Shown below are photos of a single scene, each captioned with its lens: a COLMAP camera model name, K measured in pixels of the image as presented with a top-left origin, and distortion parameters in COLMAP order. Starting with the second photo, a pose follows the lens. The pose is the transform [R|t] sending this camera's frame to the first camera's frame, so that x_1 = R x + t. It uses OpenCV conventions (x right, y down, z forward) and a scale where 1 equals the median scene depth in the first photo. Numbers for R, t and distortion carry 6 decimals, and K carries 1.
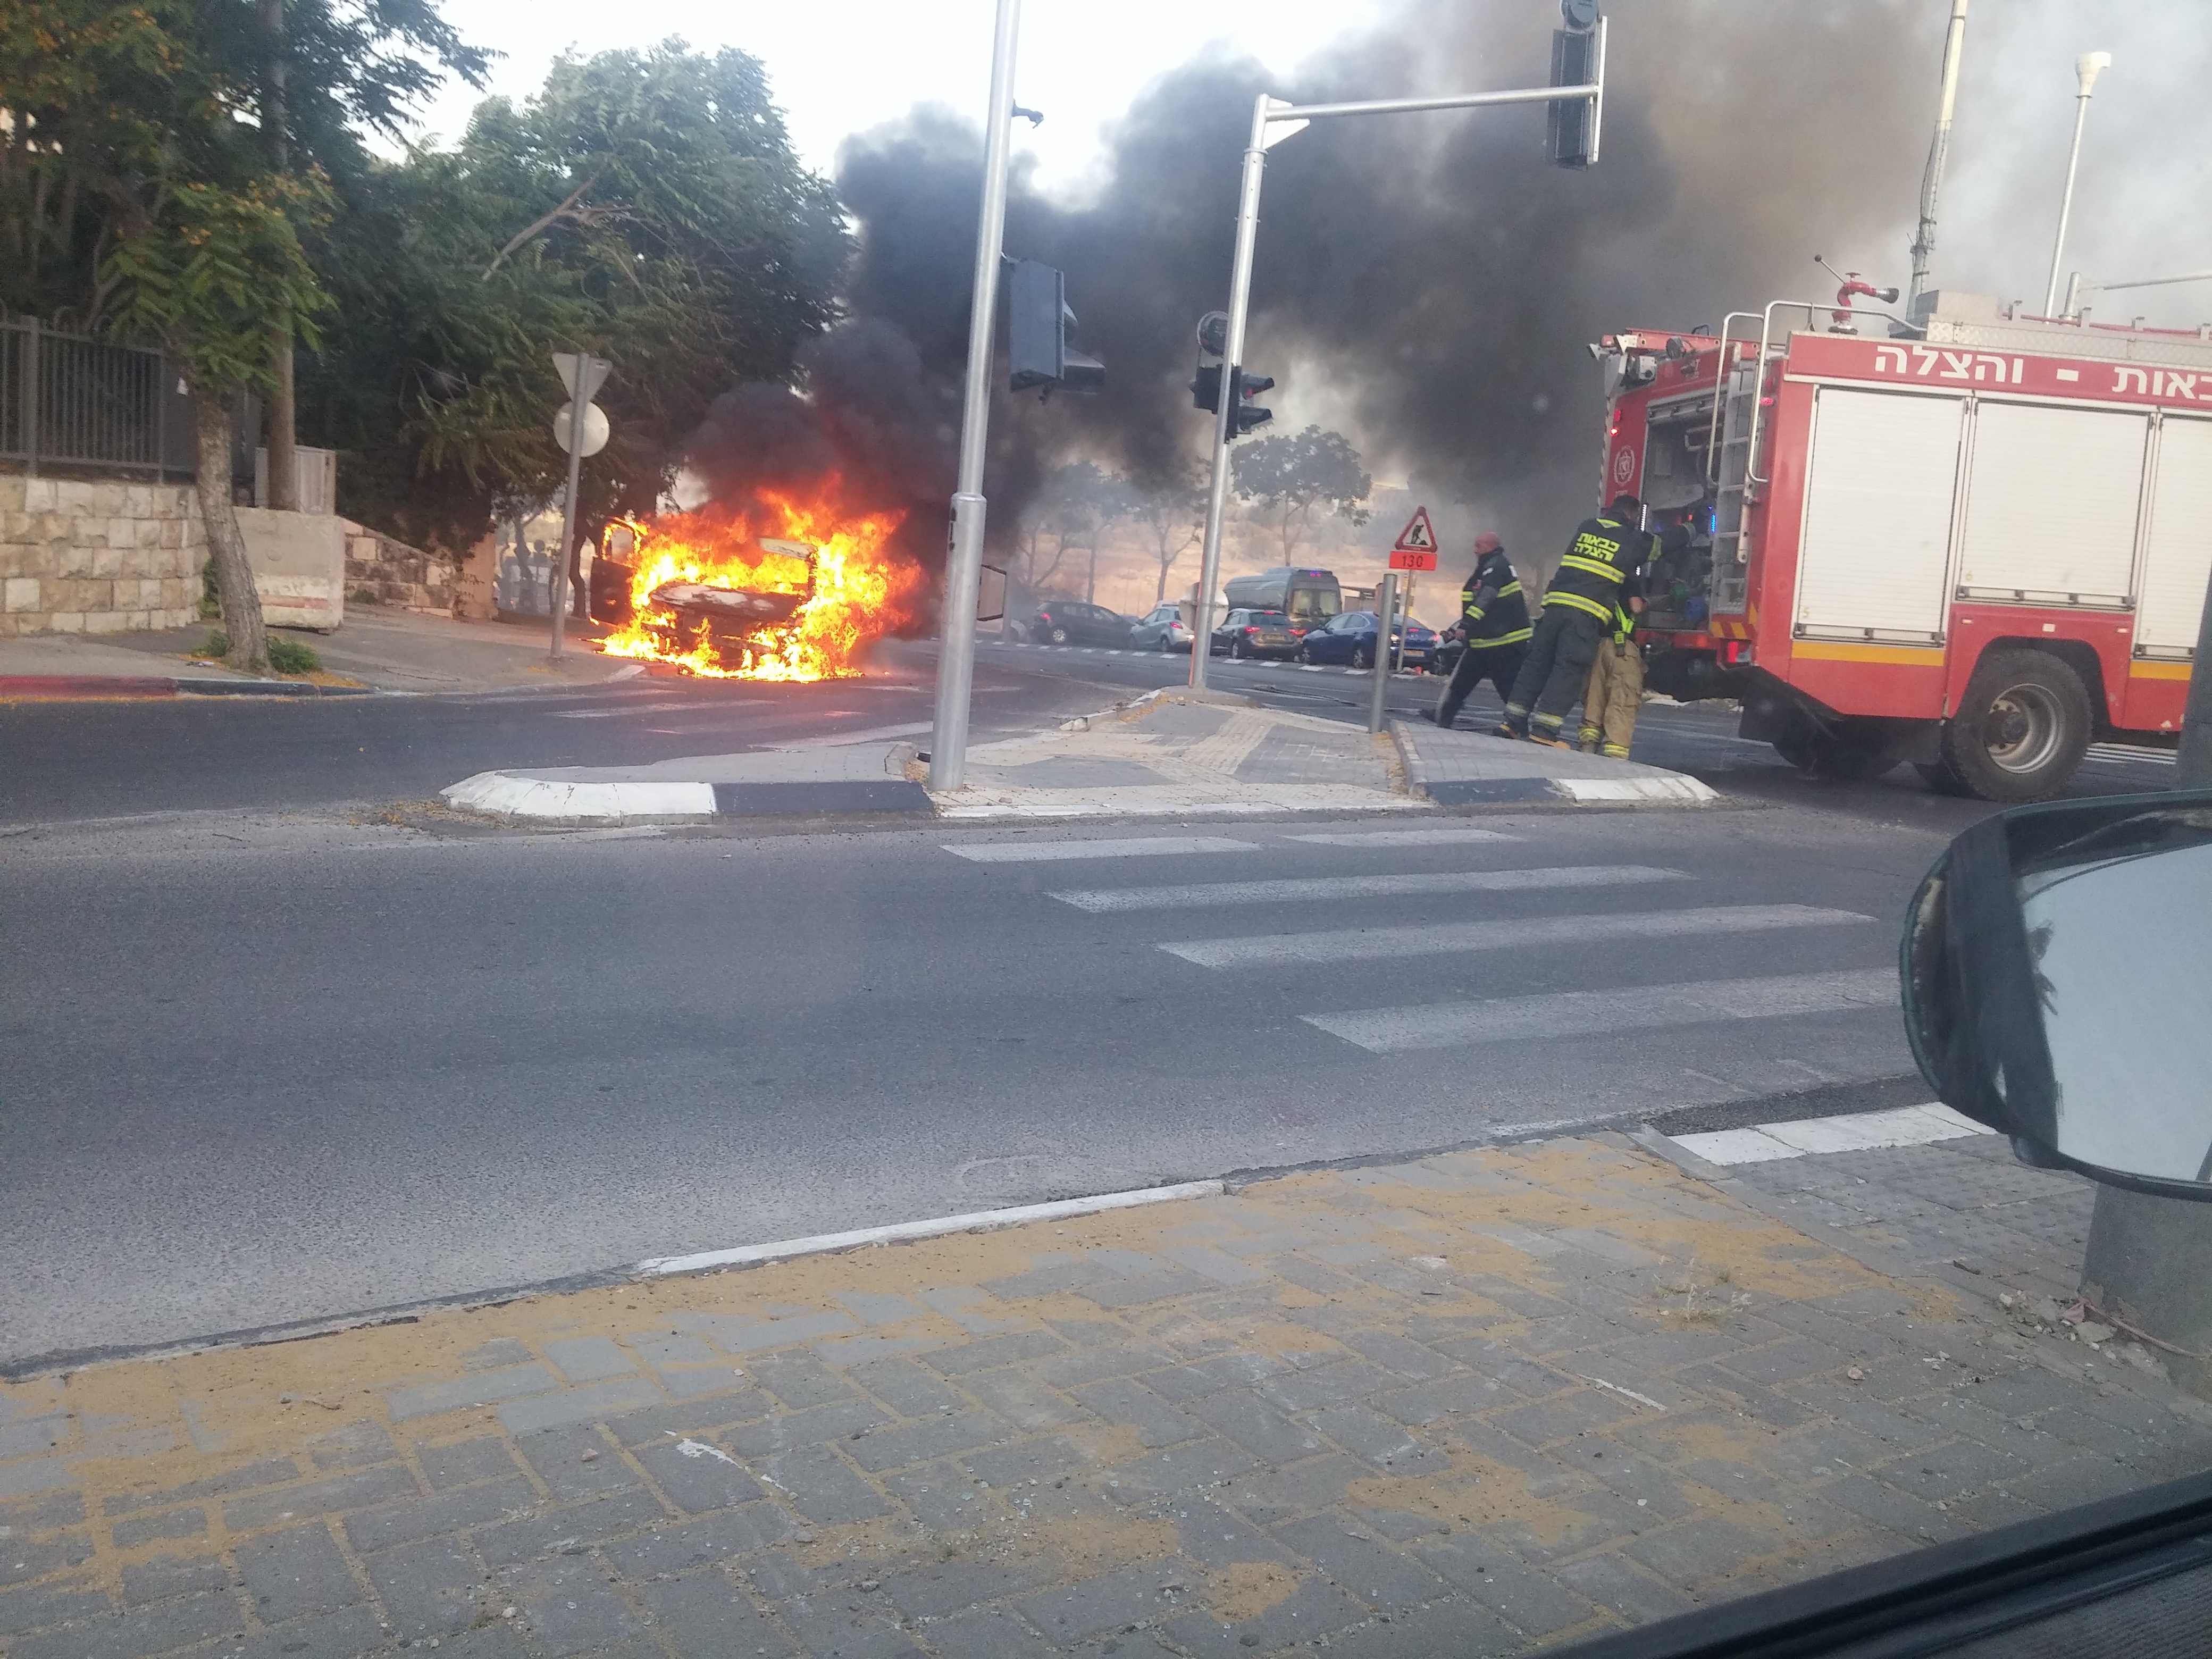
lens RADIAL K [[1777.9, 0, 1106.0], [0, 1777.9, 829.5], [0, 0, 1]] dist [-0.002638, -0.002047]
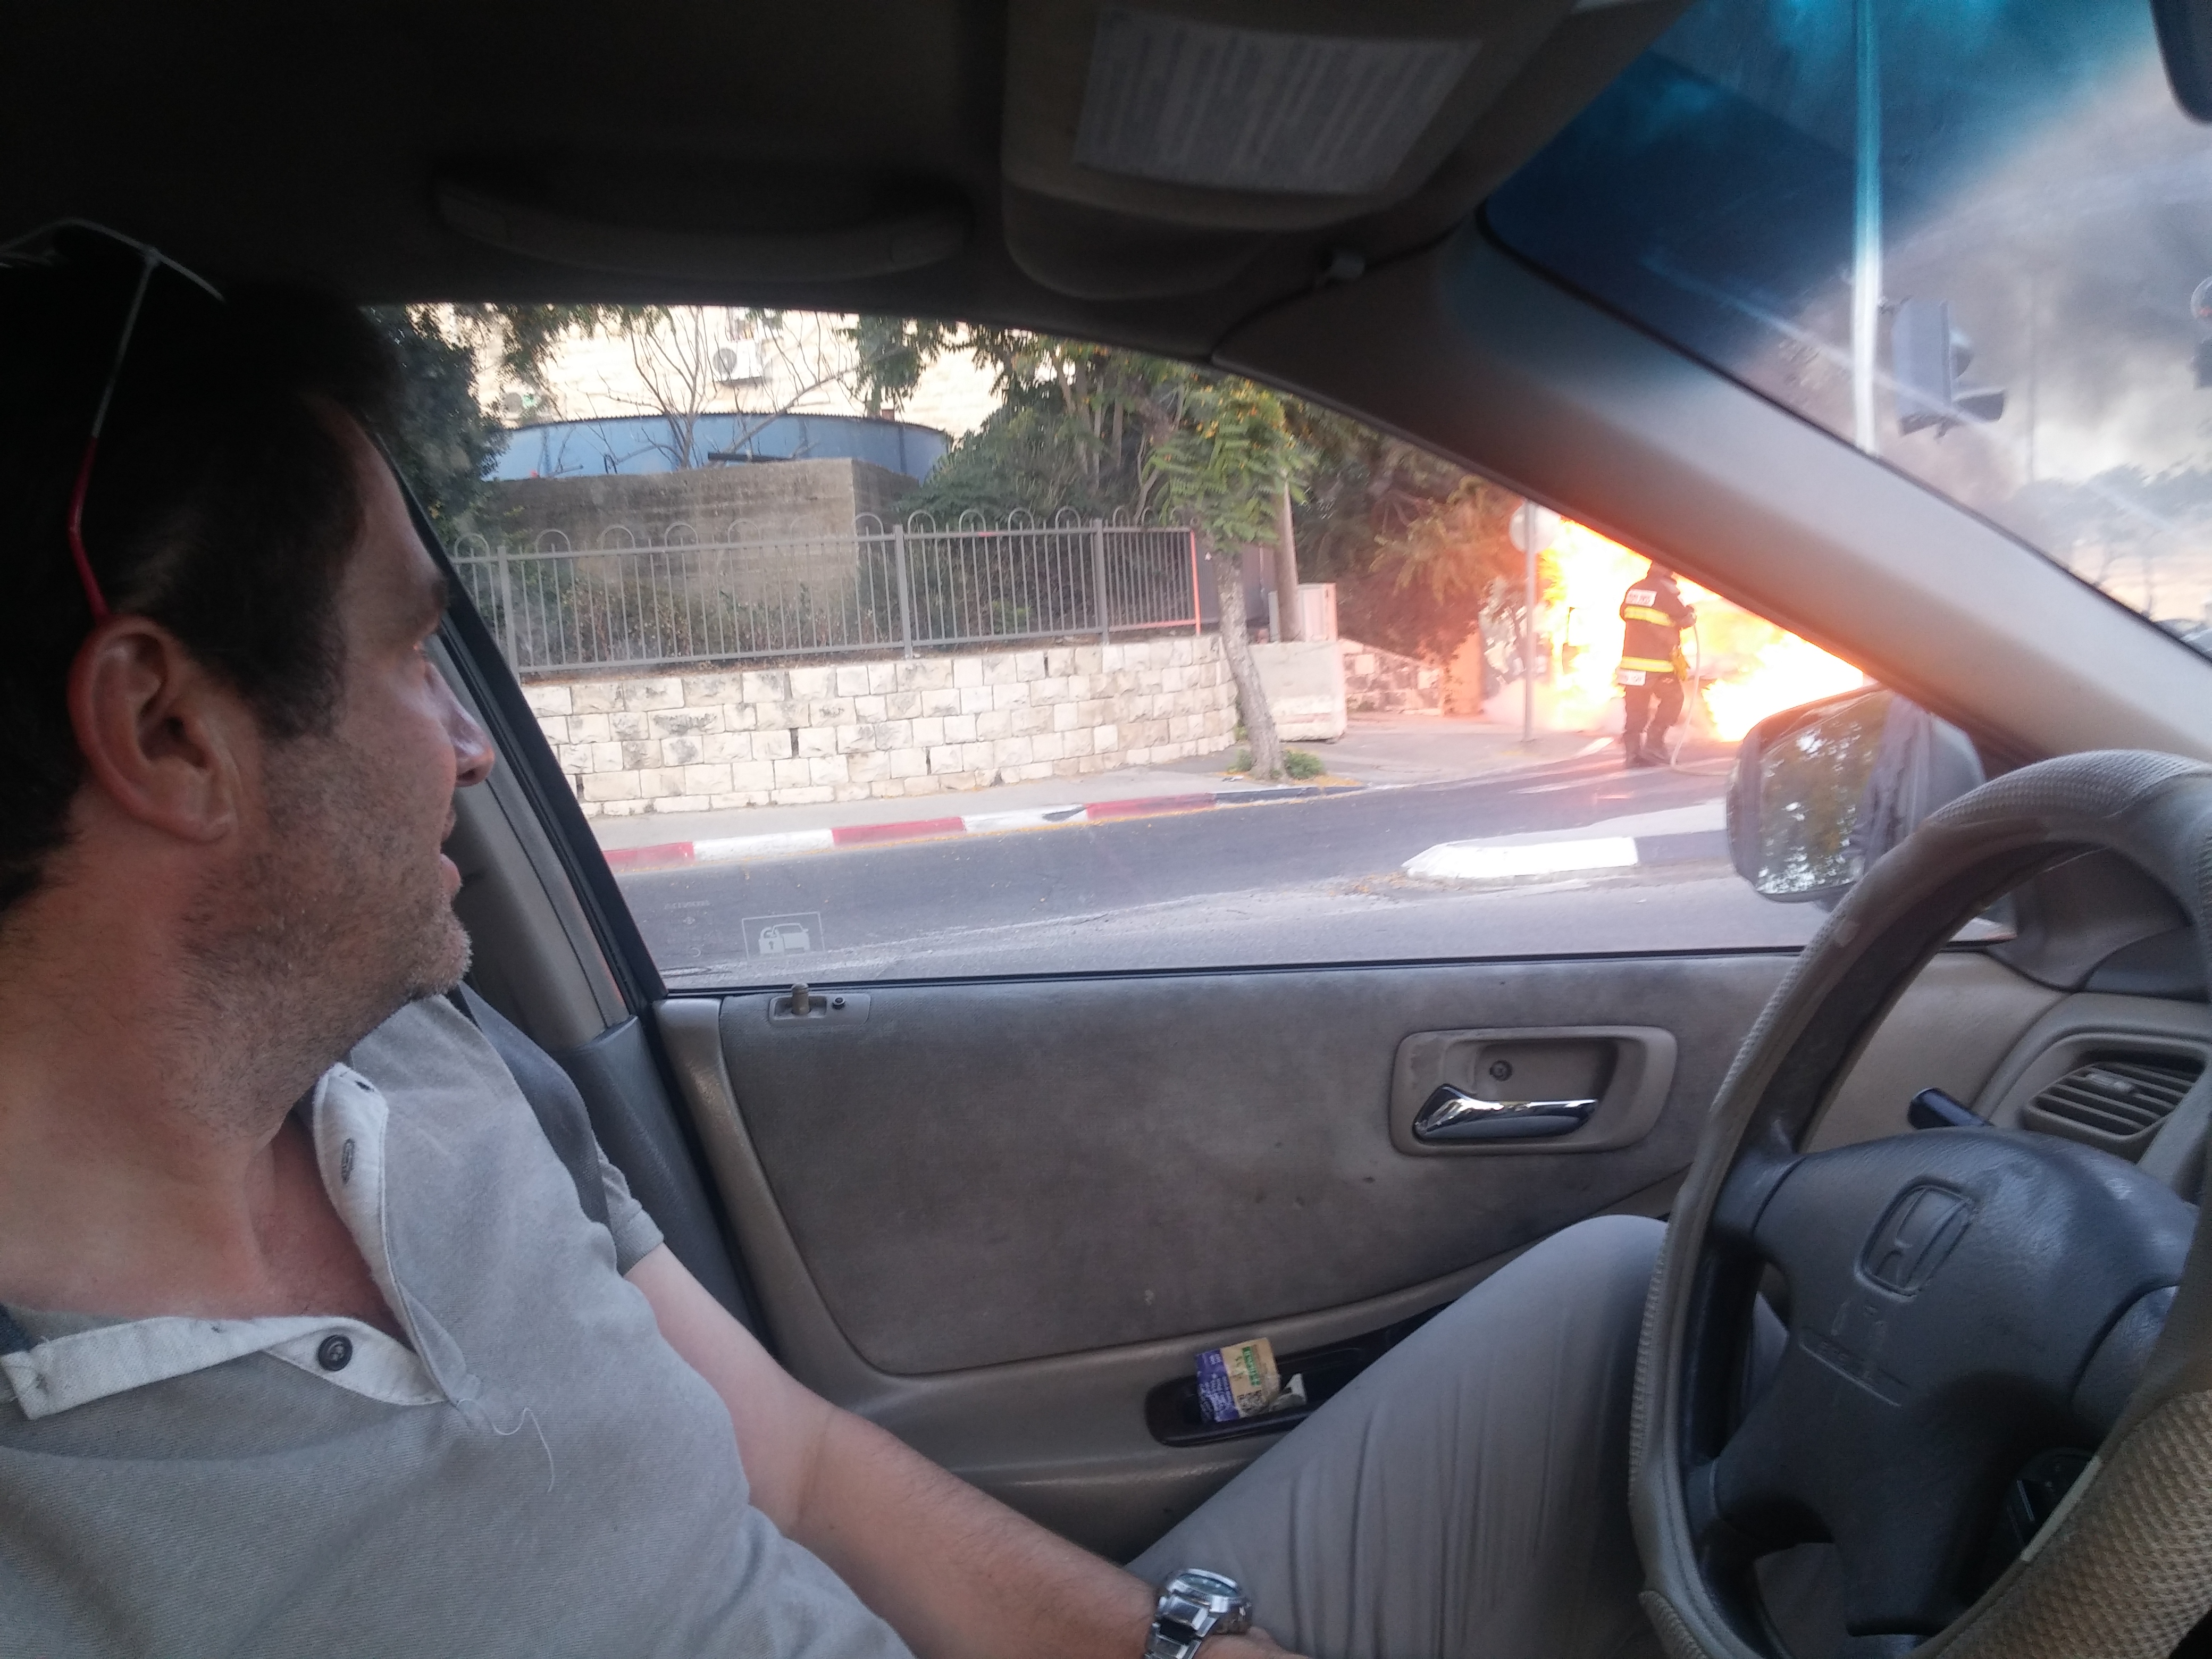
lens RADIAL K [[1814.7, 0, 1106.0], [0, 1814.7, 829.5], [0, 0, 1]] dist [0.056843, -0.004042]
pose [[0.837665, -0.086704, -0.539258, 0.076326], [0.061531, 0.996015, -0.064562, 0.014821], [0.542707, 0.020900, 0.839662, -0.076841]]
